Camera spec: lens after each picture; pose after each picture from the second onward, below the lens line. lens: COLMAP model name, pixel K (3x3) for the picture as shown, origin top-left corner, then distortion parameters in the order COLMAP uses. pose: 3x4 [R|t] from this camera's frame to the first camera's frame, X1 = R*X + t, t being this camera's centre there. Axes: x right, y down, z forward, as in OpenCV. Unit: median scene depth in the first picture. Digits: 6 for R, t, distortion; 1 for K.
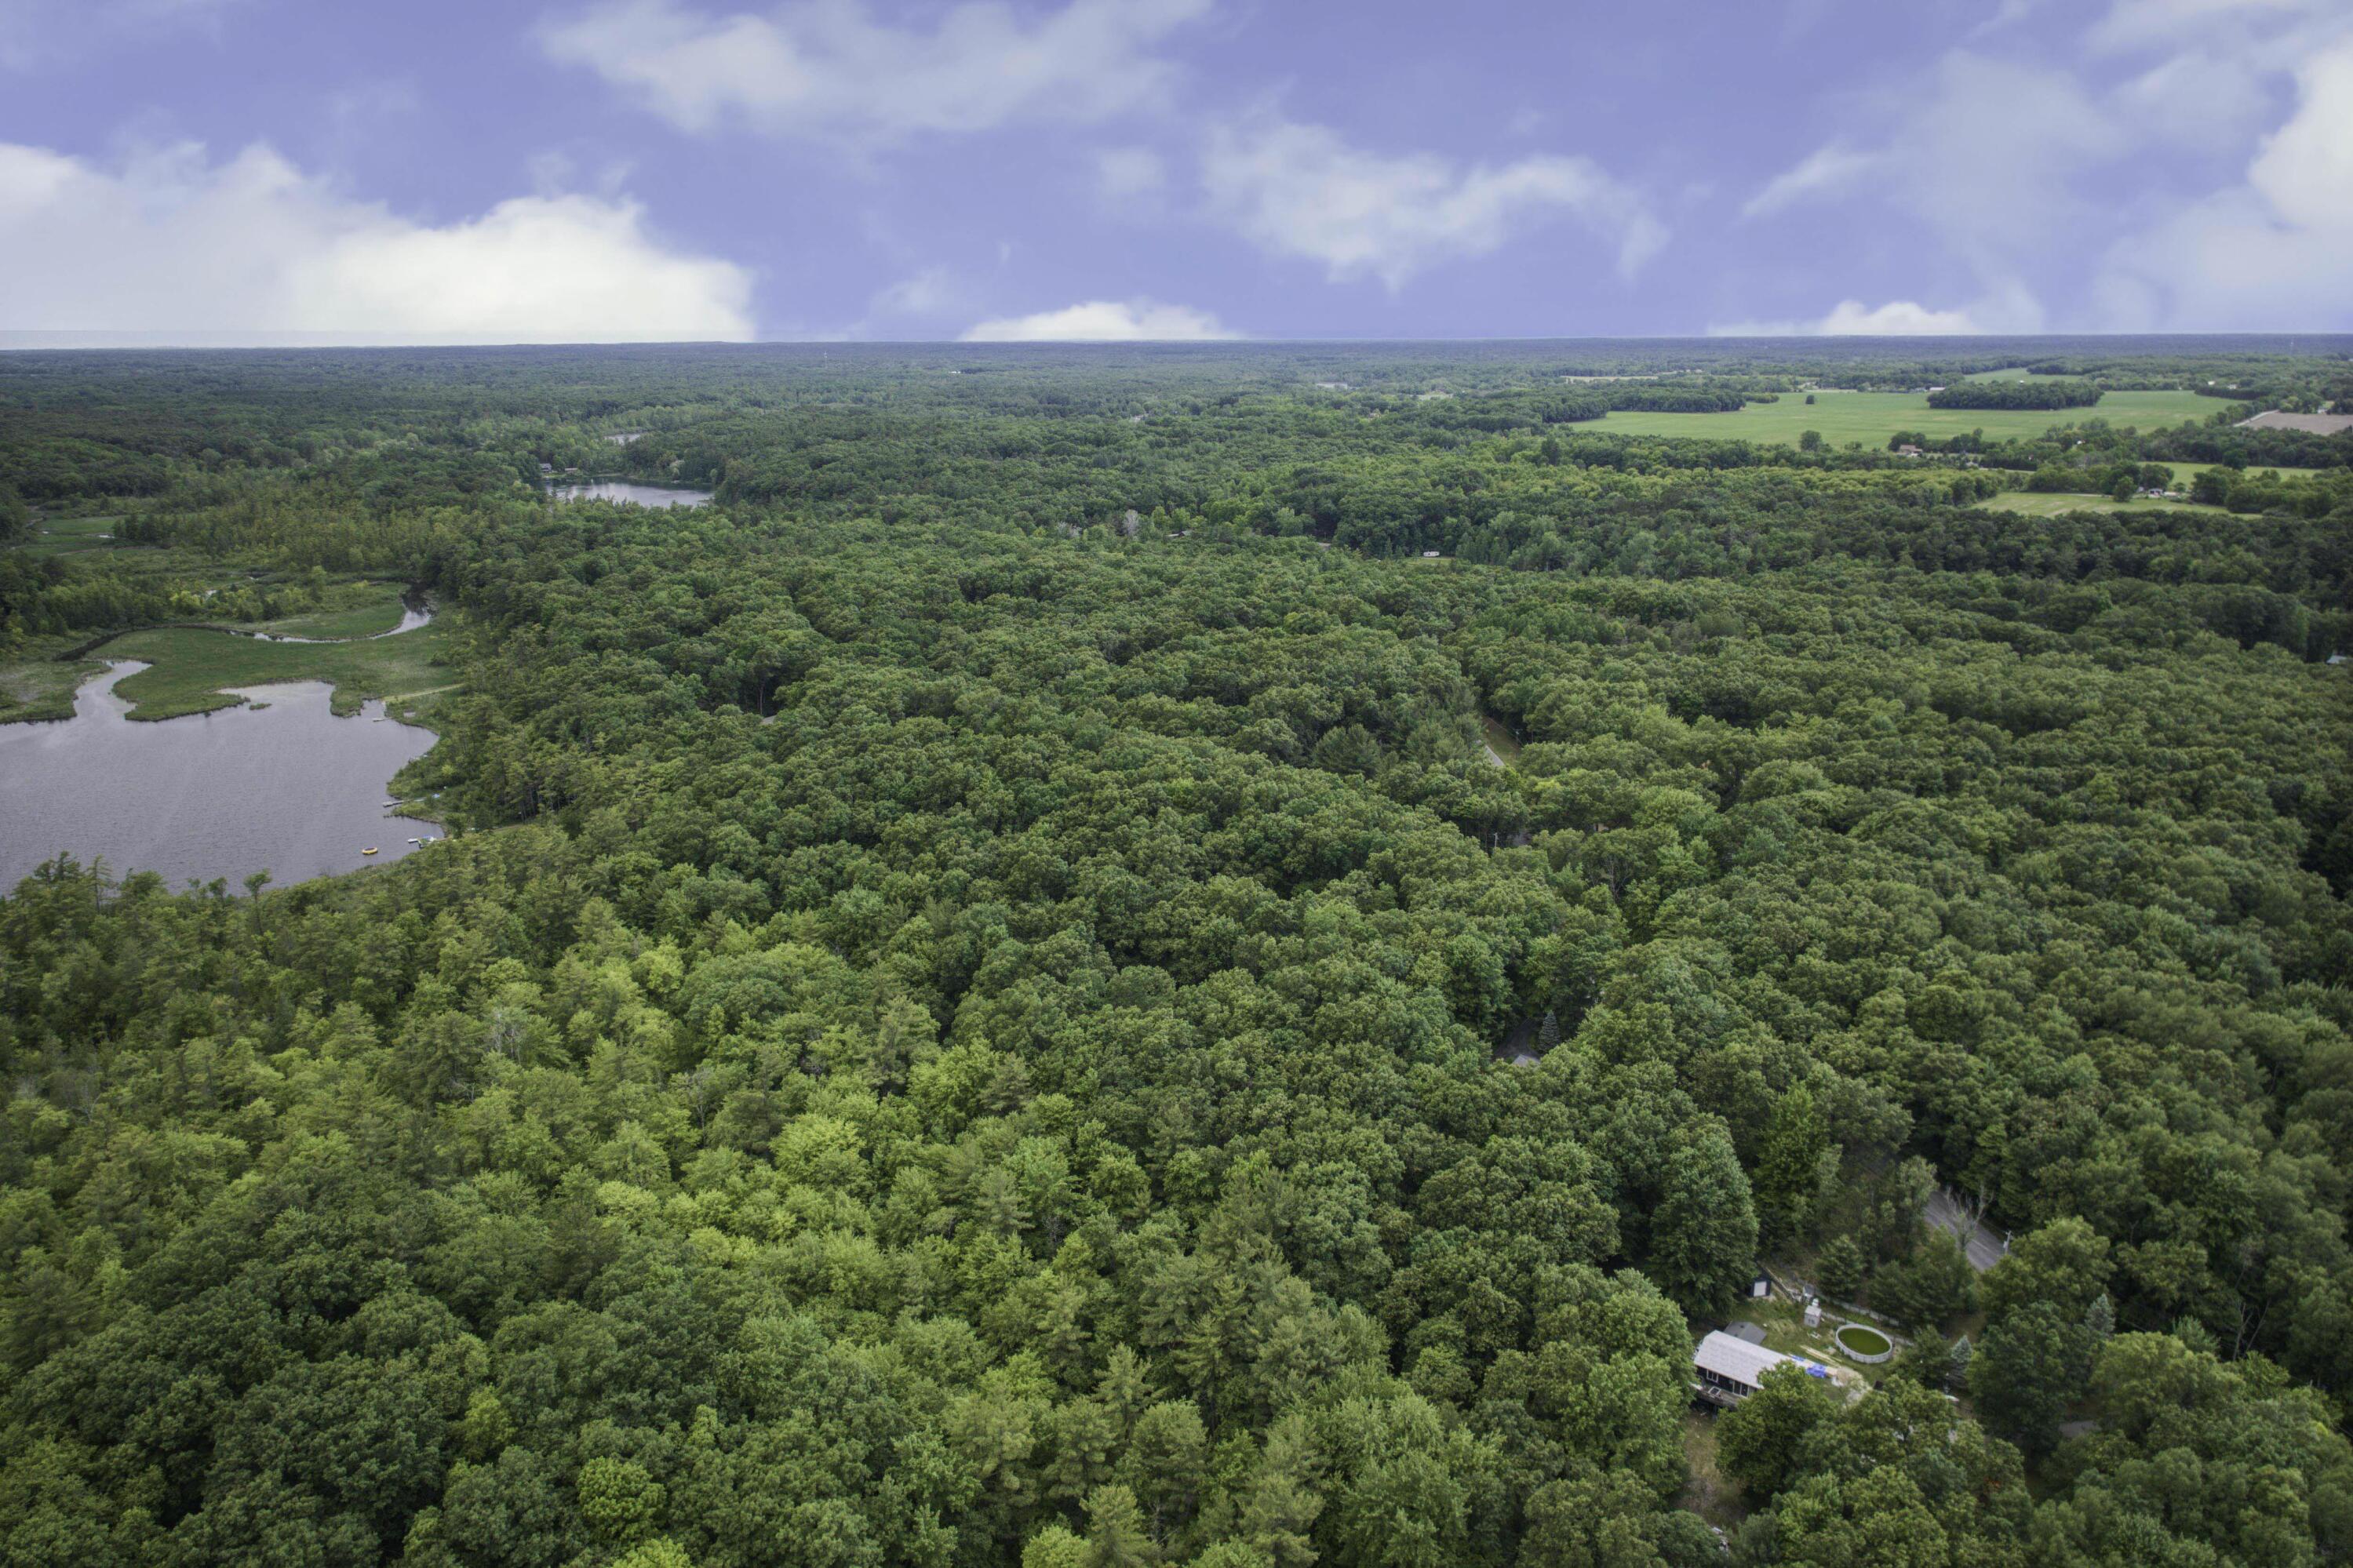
lens RADIAL K [[1565.8, 0, 1179.4], [0, 1565.8, 784.3], [0, 0, 1]] dist [-0.008400, 0.004207]
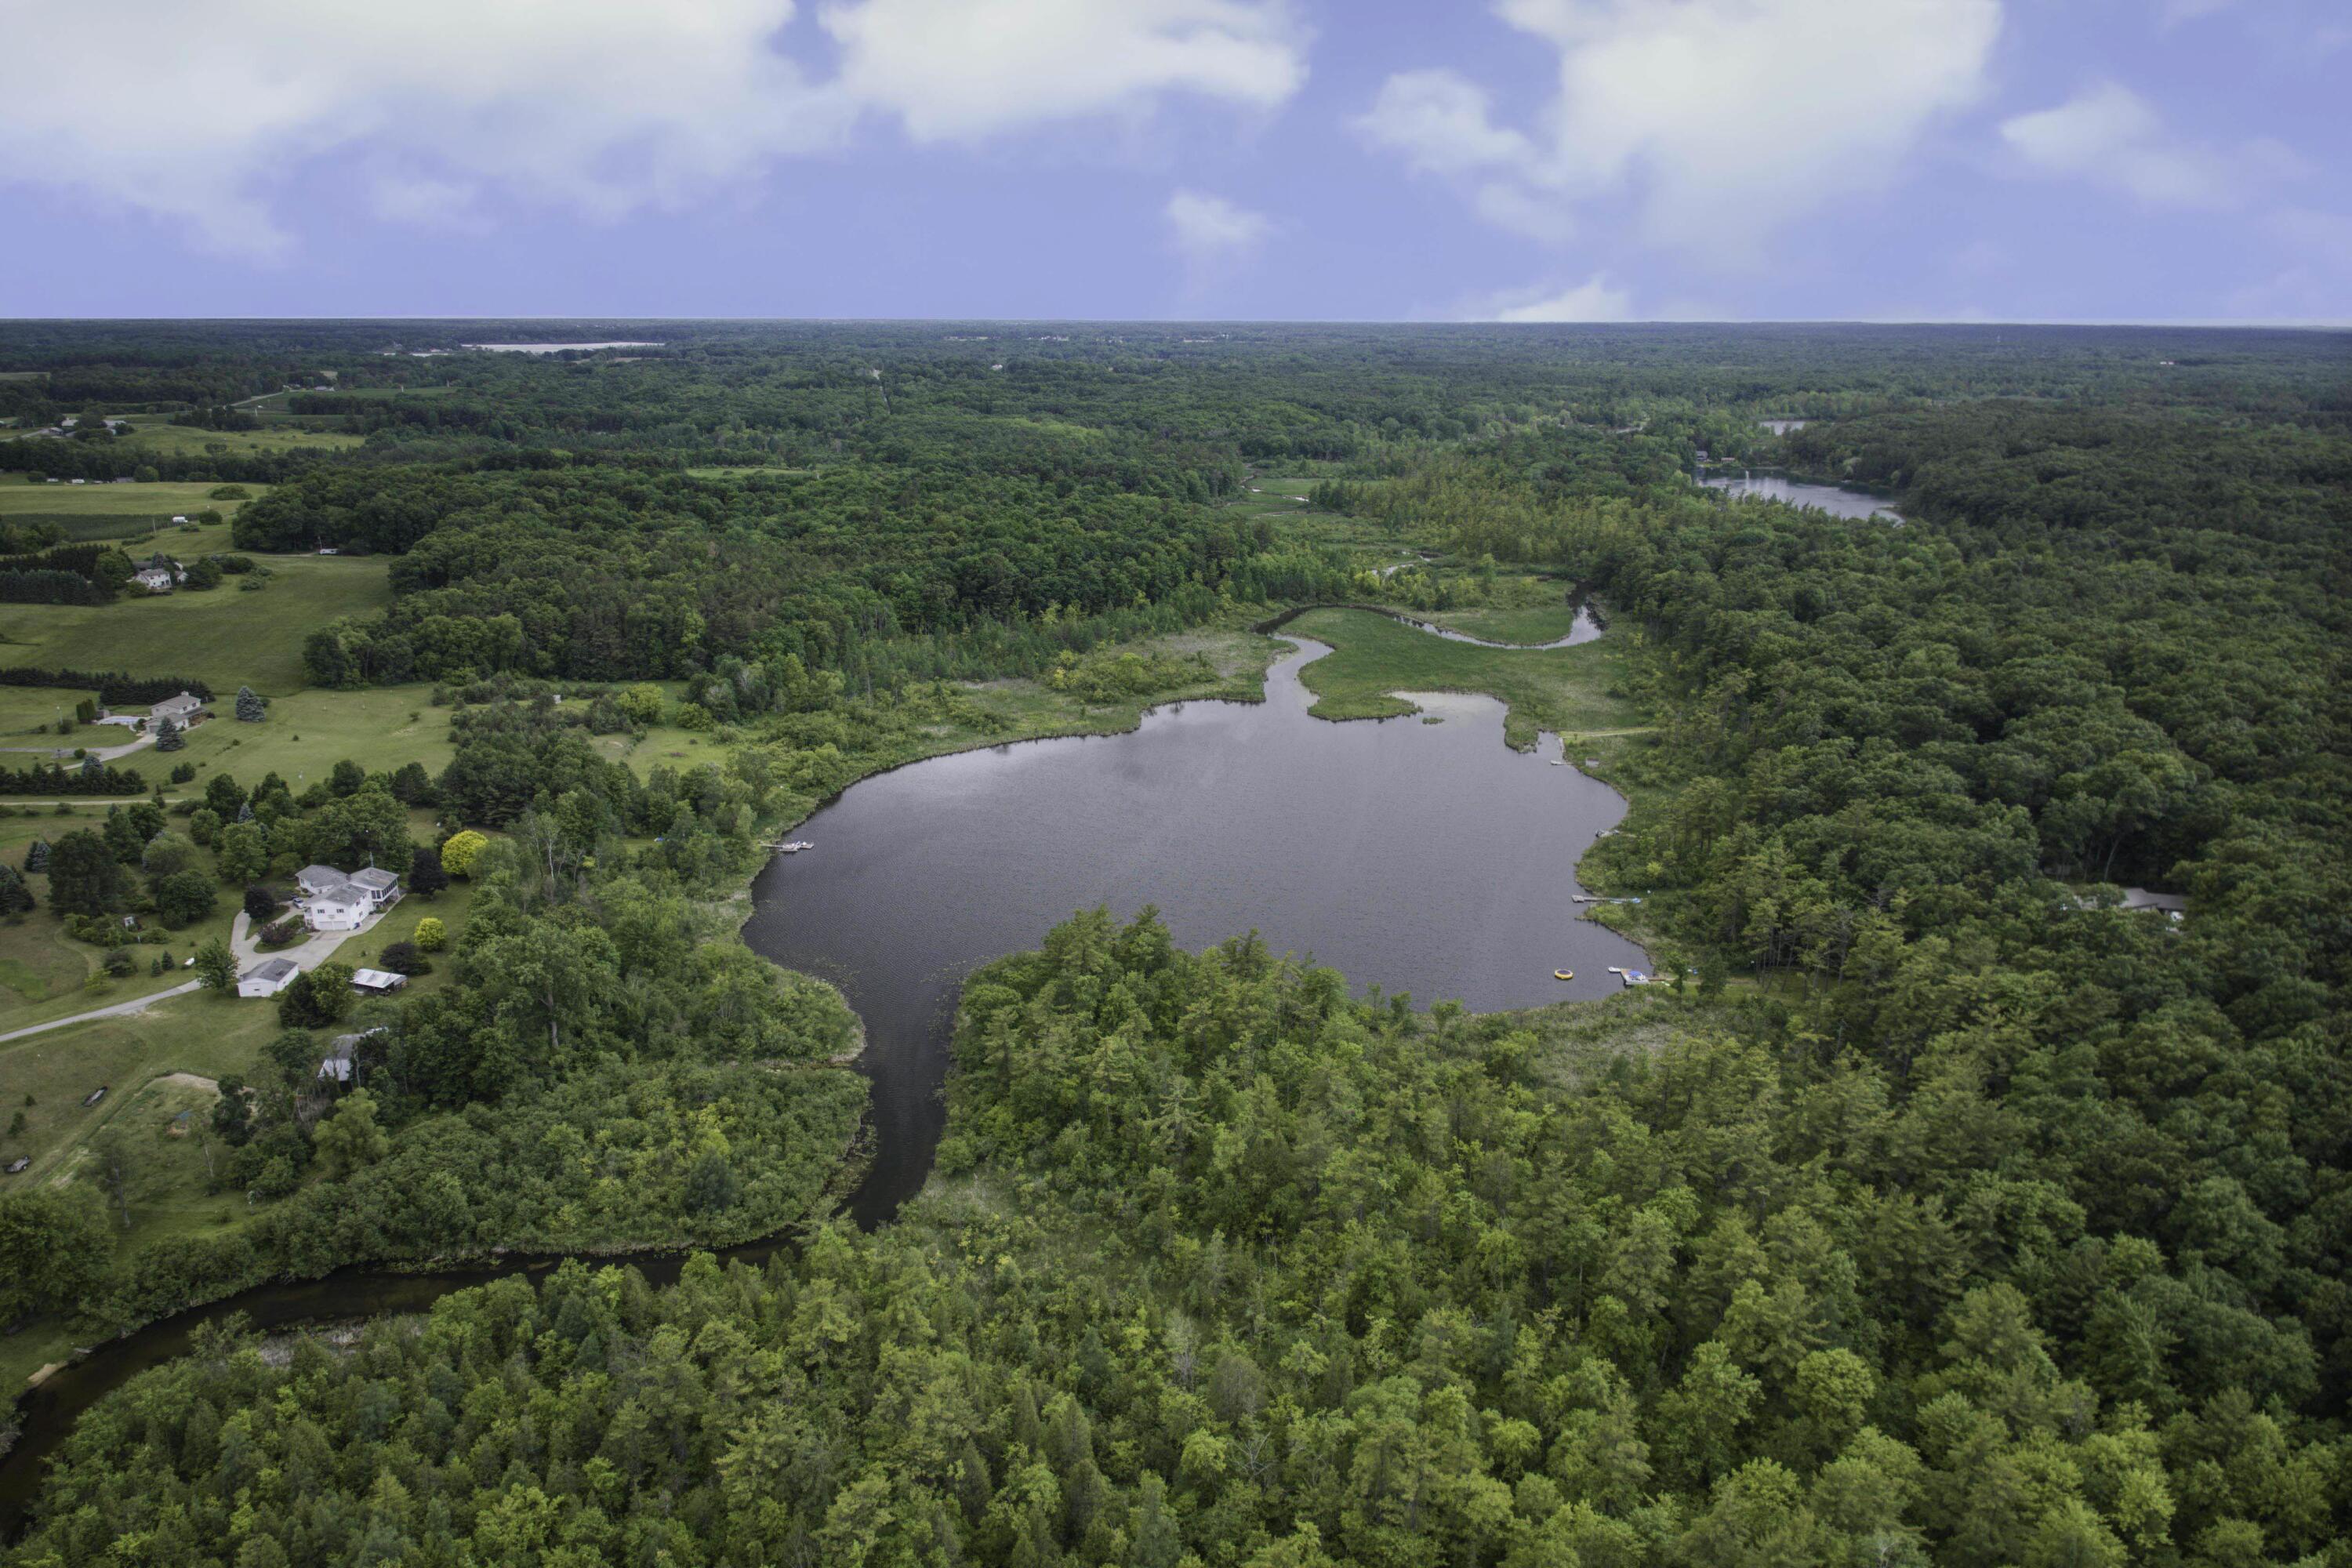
lens RADIAL K [[1565.3, 0, 1175.1], [0, 1565.3, 785.3], [0, 0, 1]] dist [-0.008400, 0.004207]
pose [[0.786584, 0.186009, -0.588801, -0.121403], [-0.178158, 0.981363, 0.072021, -0.038332], [0.591224, 0.048249, 0.805063, 0.134131]]
